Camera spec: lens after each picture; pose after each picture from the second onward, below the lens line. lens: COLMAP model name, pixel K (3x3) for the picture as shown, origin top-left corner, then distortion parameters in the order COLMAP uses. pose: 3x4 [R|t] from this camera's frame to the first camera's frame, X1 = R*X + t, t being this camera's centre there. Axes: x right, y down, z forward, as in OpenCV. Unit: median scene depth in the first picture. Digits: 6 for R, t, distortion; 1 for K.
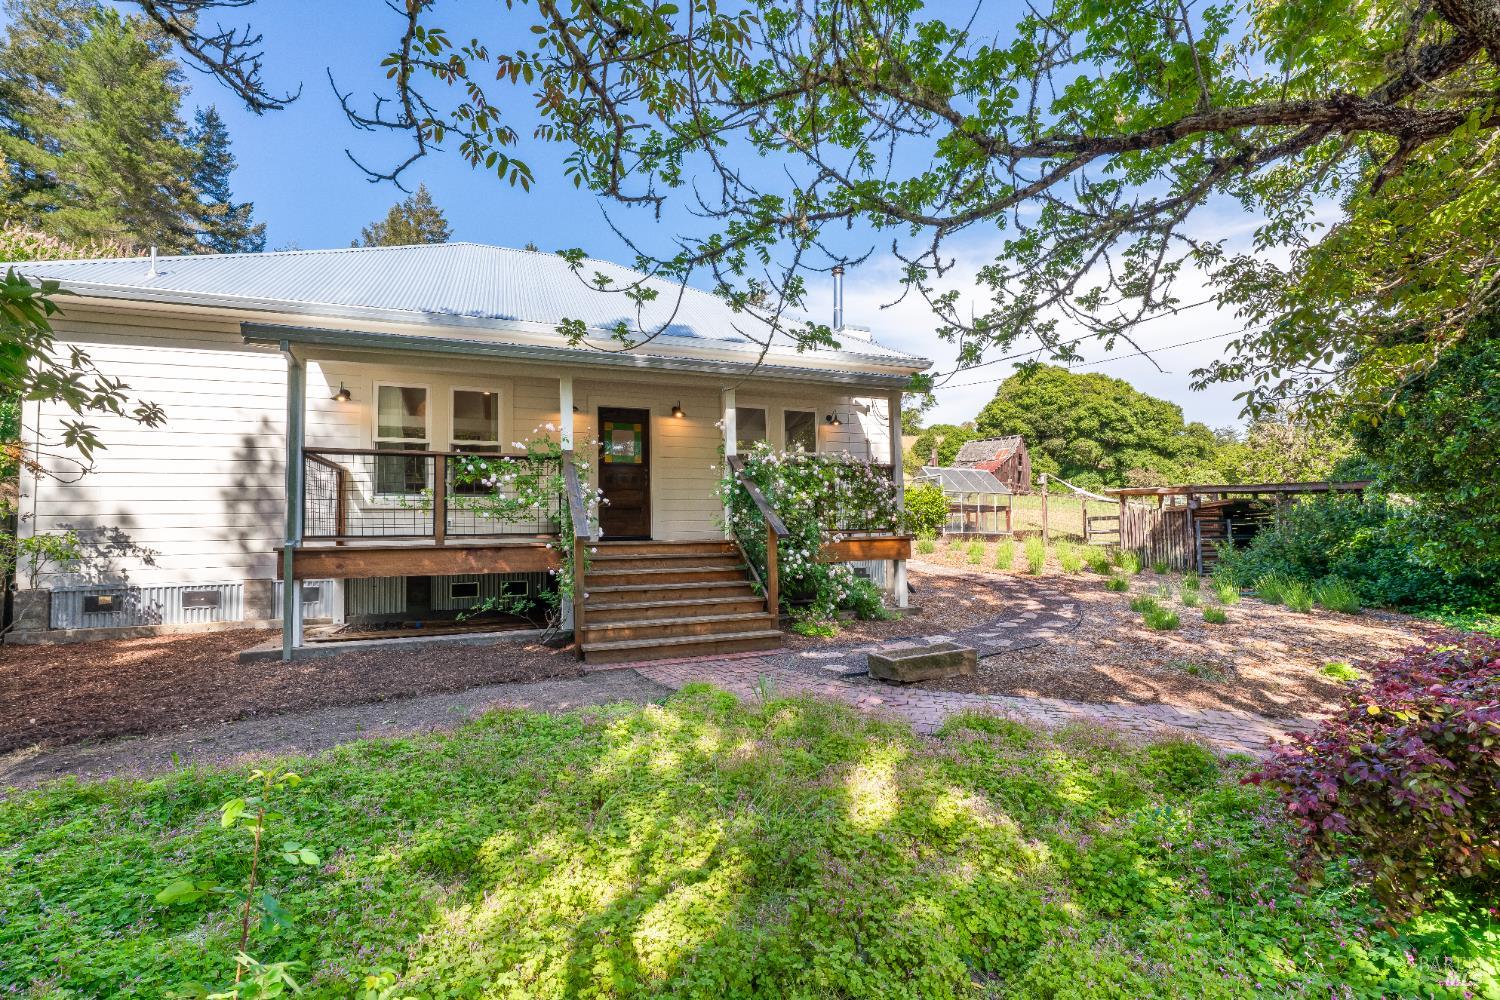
lens RADIAL K [[651.7, 0, 750.1], [0, 651.7, 504.8], [0, 0, 1]] dist [-0.001464, -0.000068]
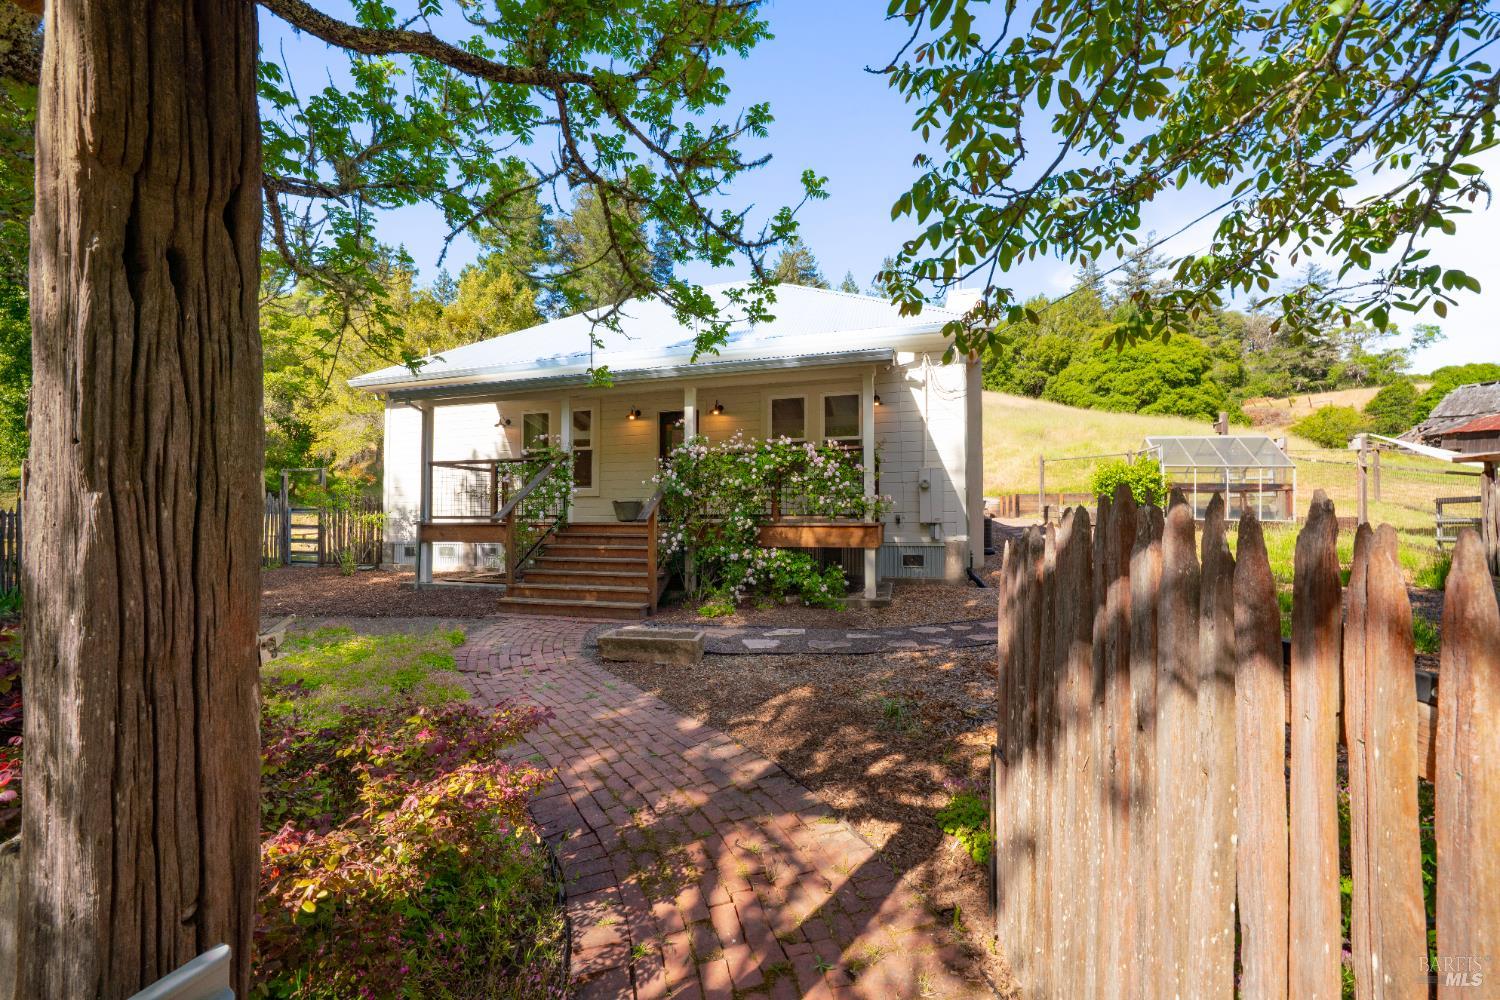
lens RADIAL K [[602.0, 0, 750.2], [0, 602.0, 501.0], [0, 0, 1]] dist [0.000870, 0.000013]
pose [[0.790061, -0.006613, -0.612993, 0.673694], [0.017602, 0.999774, 0.011901, 0.005235], [0.612776, -0.020192, 0.789999, 0.233022]]
